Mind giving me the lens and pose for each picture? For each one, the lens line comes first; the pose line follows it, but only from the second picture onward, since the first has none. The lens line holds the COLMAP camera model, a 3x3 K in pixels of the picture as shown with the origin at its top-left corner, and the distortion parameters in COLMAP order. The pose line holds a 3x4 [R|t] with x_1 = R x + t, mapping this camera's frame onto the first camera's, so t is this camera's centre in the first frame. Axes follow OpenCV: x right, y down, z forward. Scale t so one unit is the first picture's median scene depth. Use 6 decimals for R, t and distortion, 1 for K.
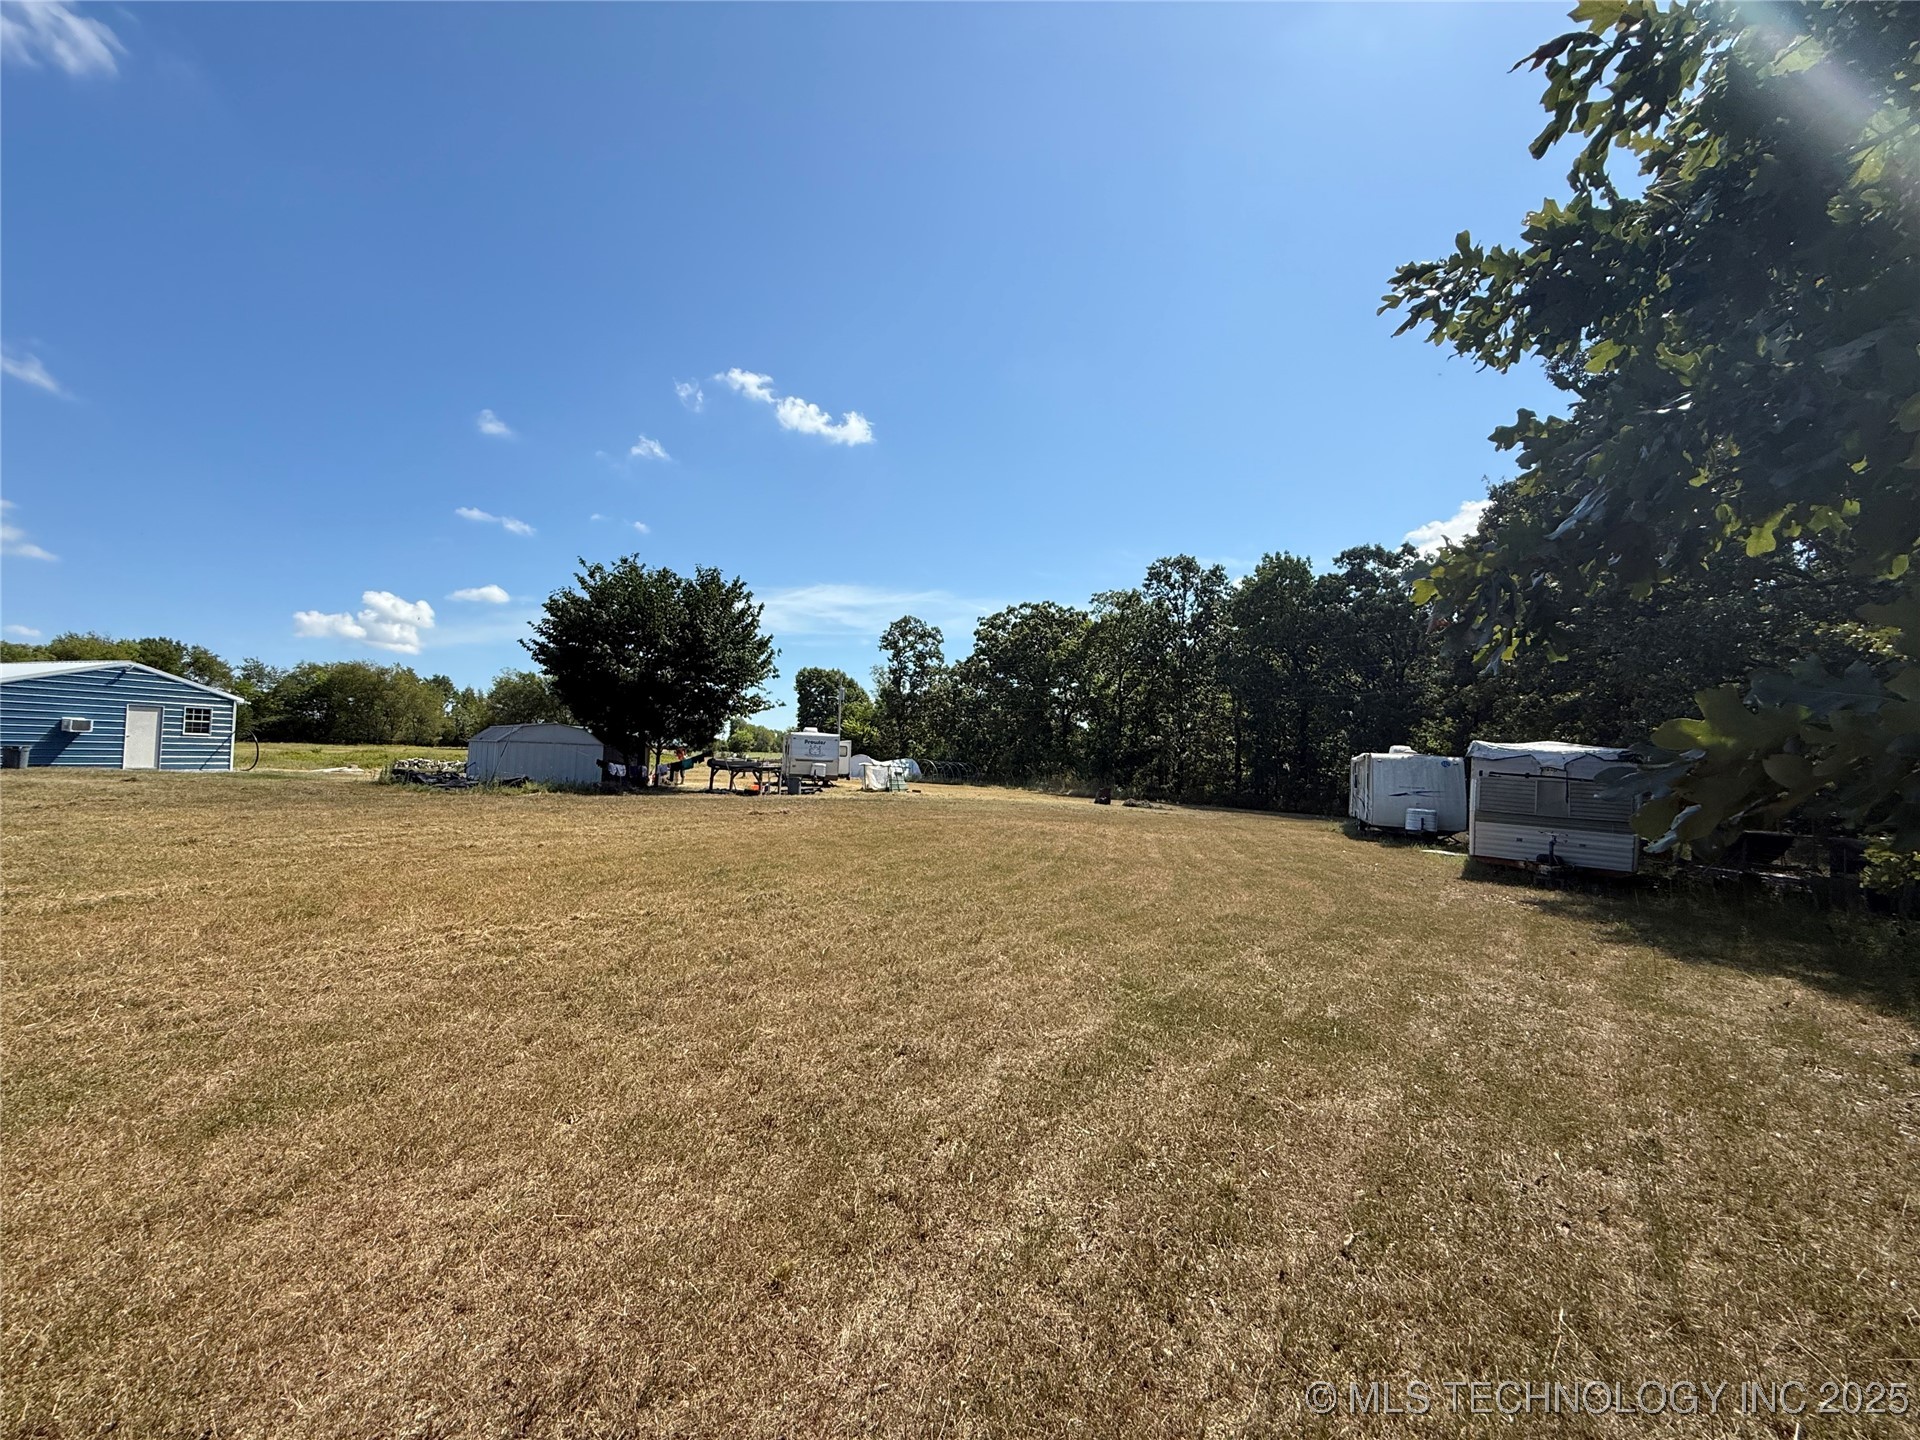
lens RADIAL K [[762.7, 0, 957.2], [0, 762.7, 712.3], [0, 0, 1]] dist [0.002097, -0.000266]
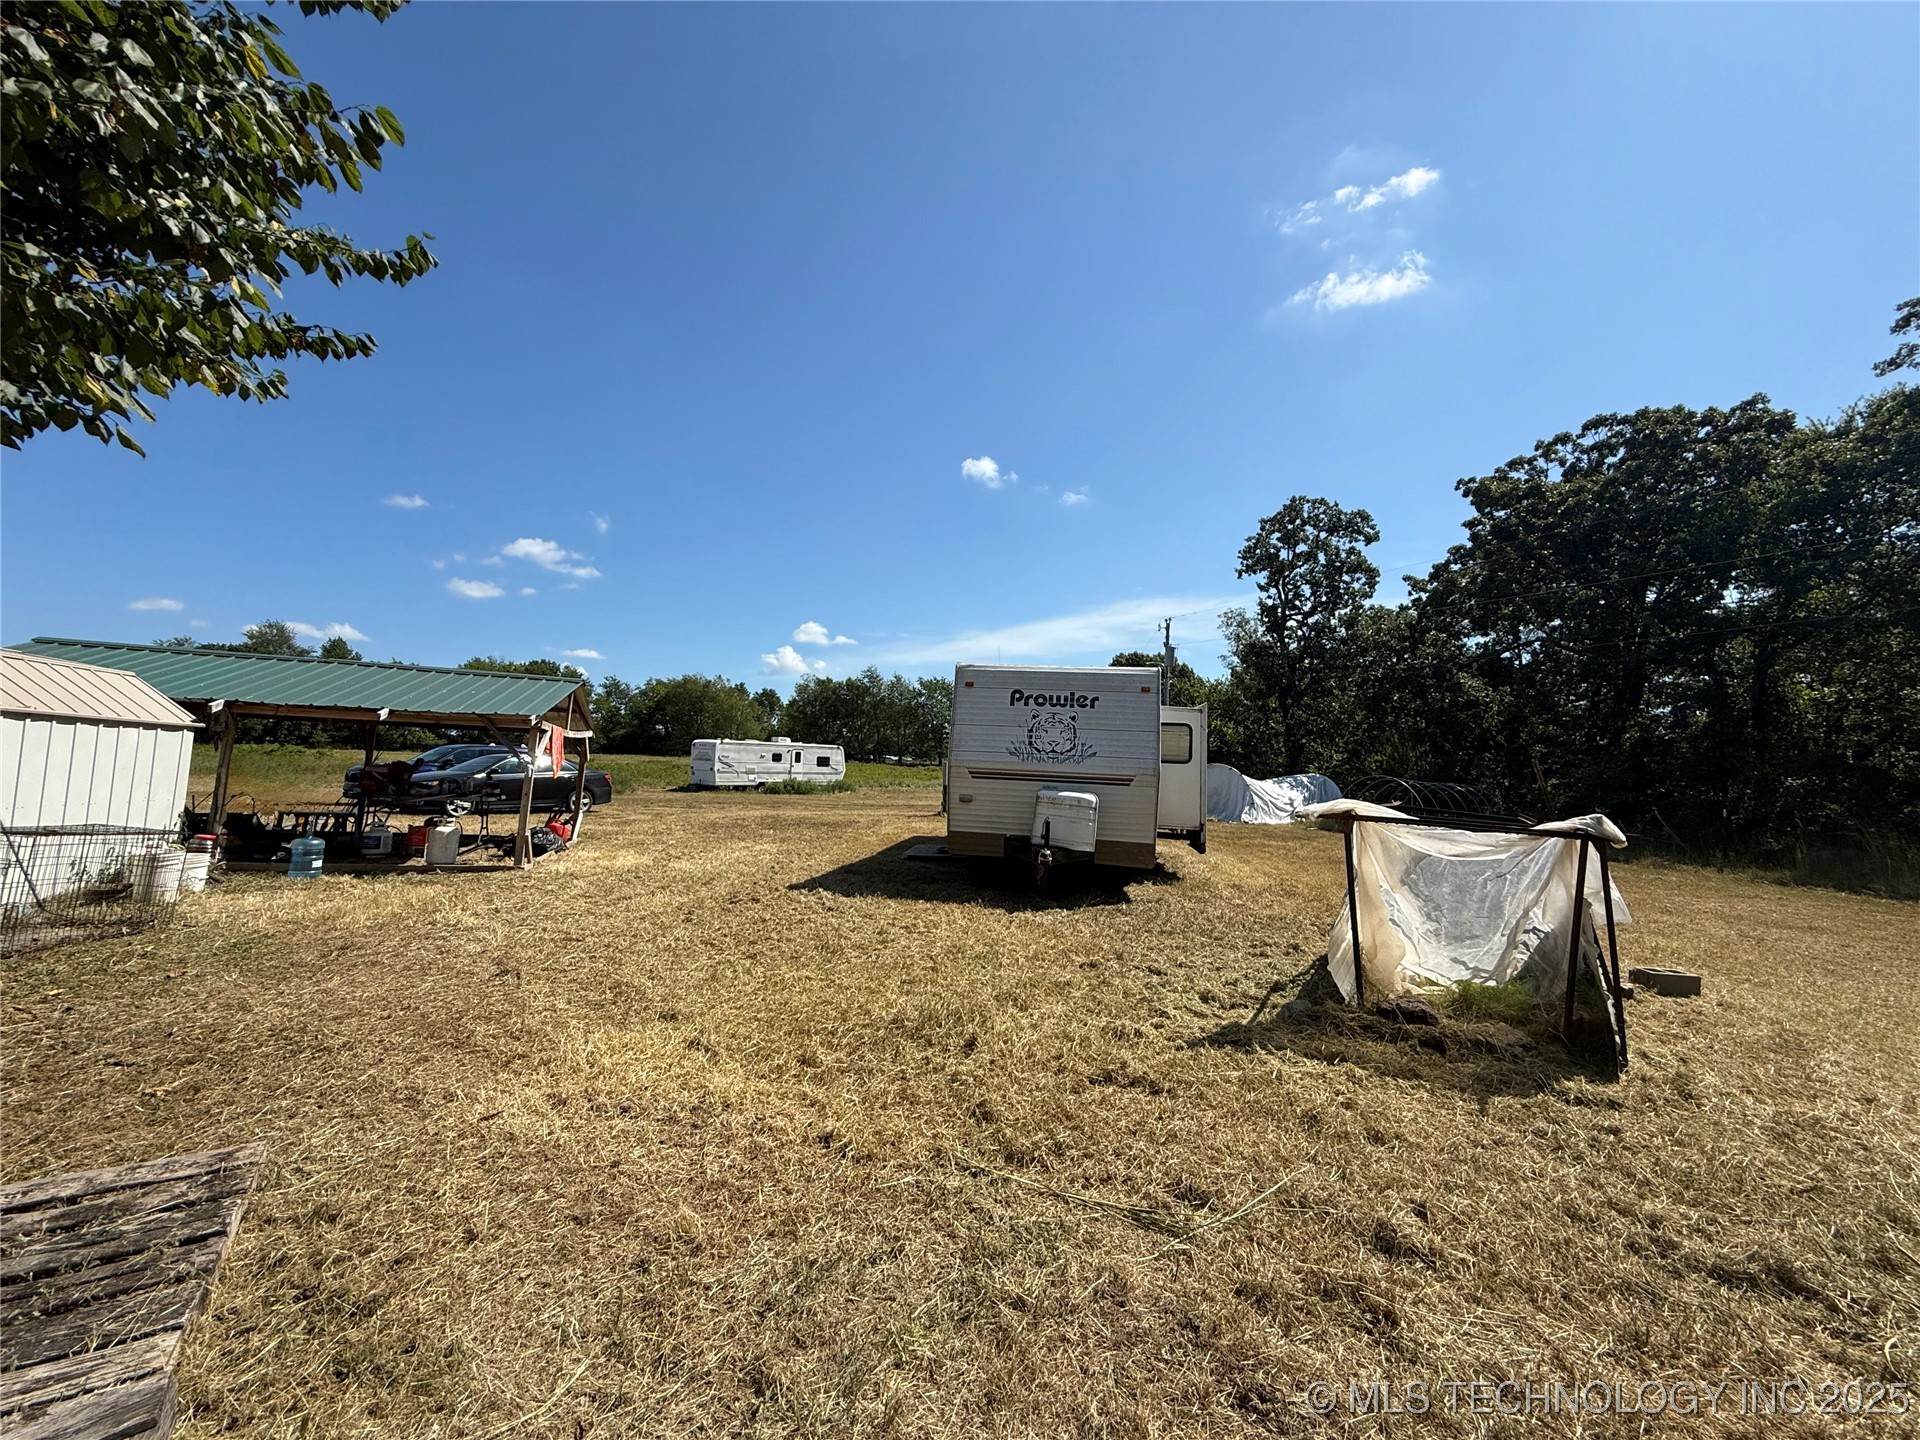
lens RADIAL K [[762.7, 0, 960.9], [0, 762.7, 718.5], [0, 0, 1]] dist [0.002097, -0.000266]
pose [[0.912517, -0.022630, -0.408411, -0.209155], [0.018347, 0.999728, -0.014404, 0.085637], [0.408626, 0.005651, 0.912684, 1.384754]]
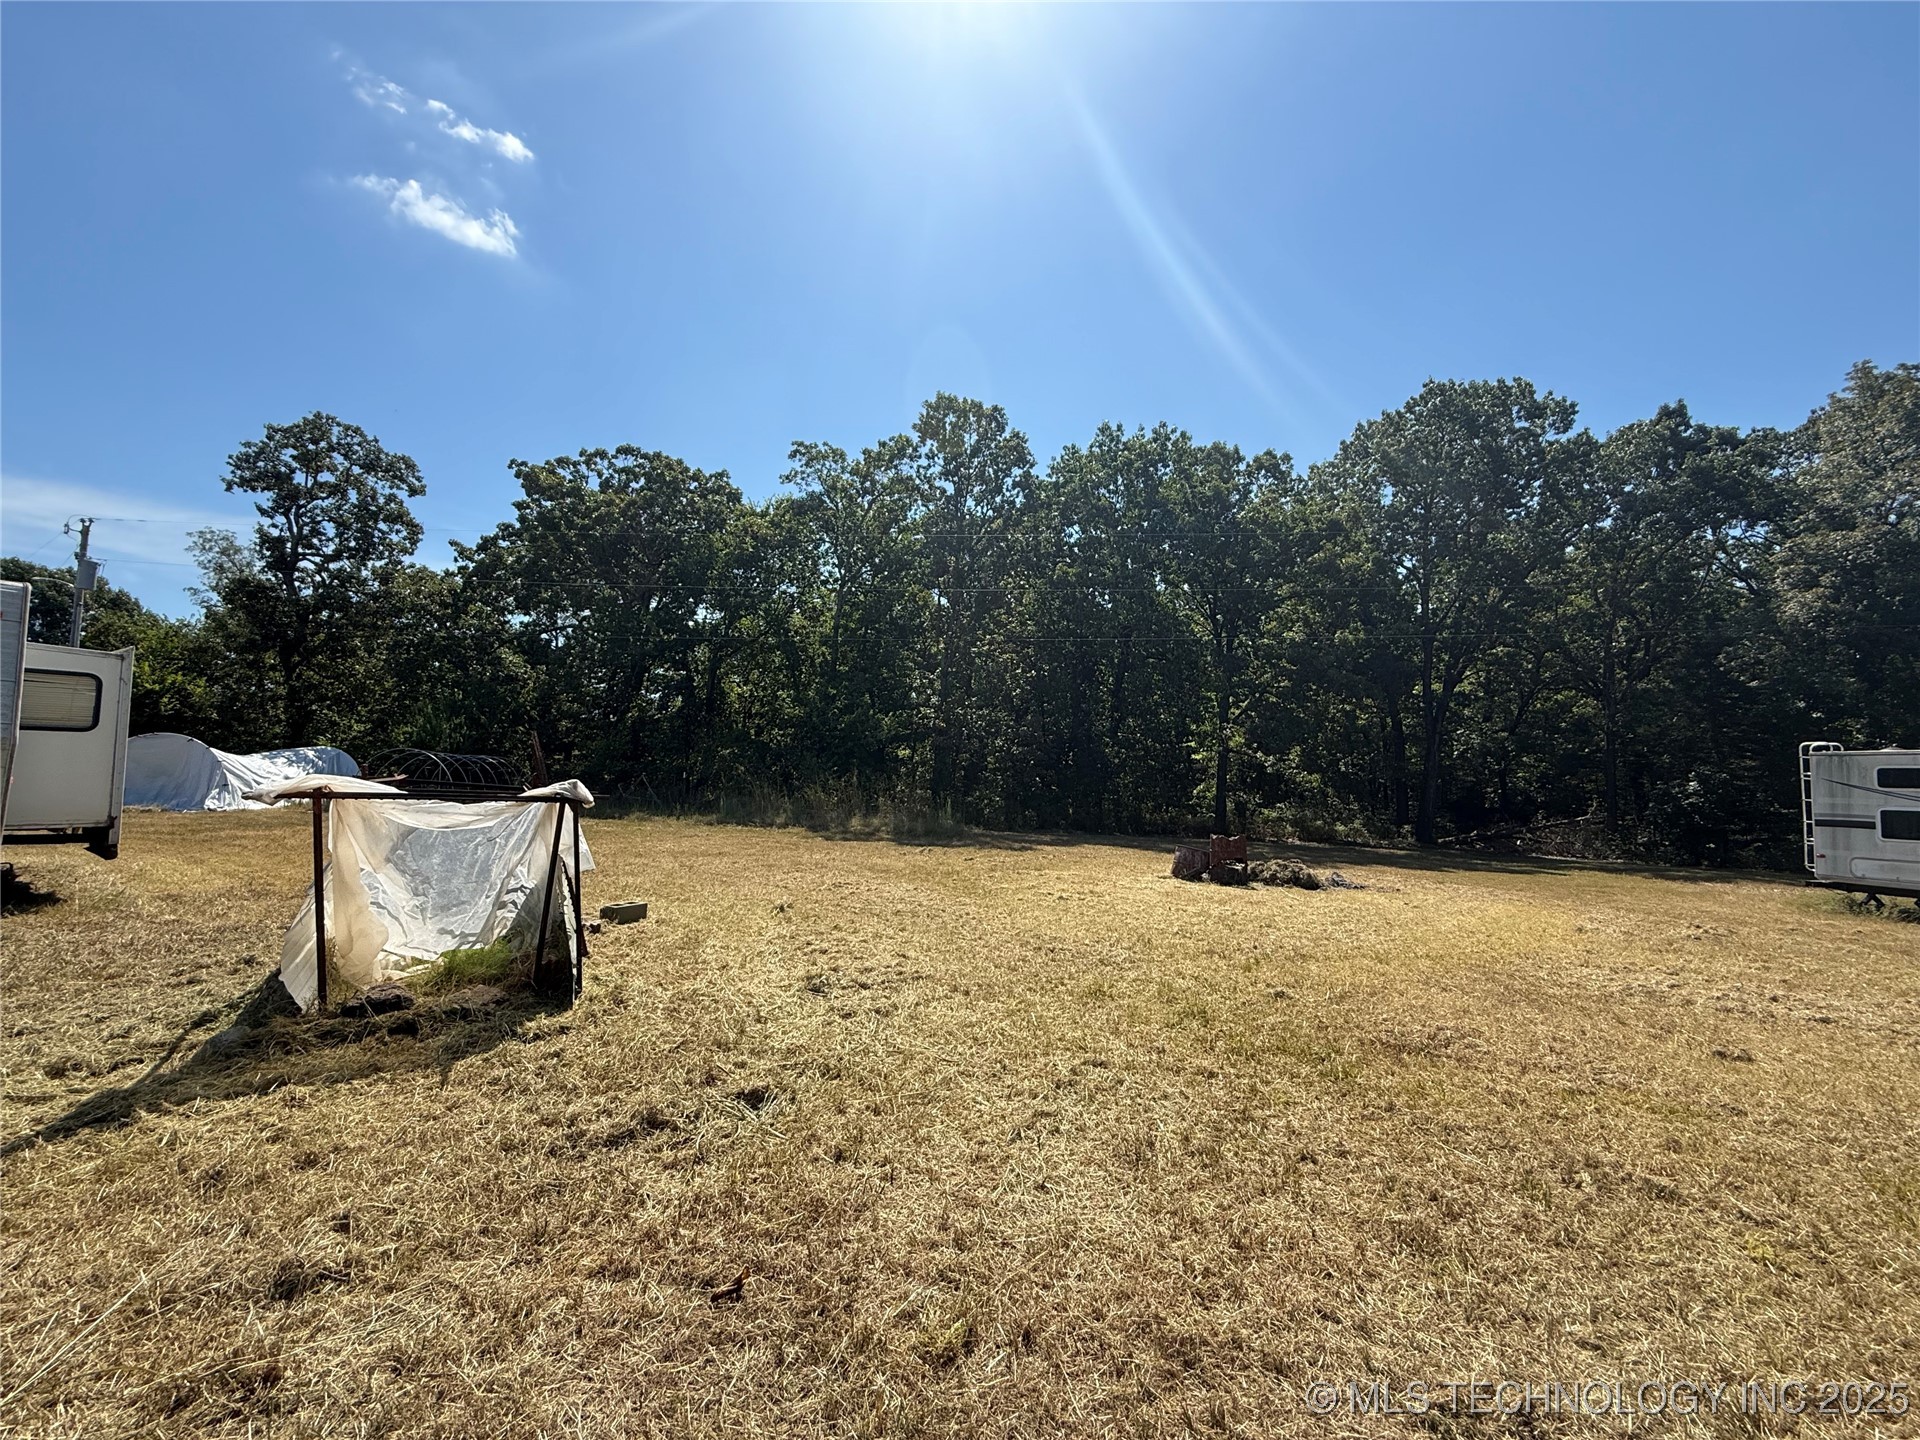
lens RADIAL K [[762.7, 0, 957.9], [0, 762.7, 715.5], [0, 0, 1]] dist [0.002097, -0.000266]
pose [[0.766627, 0.030068, 0.641388, -0.199393], [-0.041357, 0.999141, 0.002593, 0.086449], [-0.640759, -0.028513, 0.767212, 1.386834]]
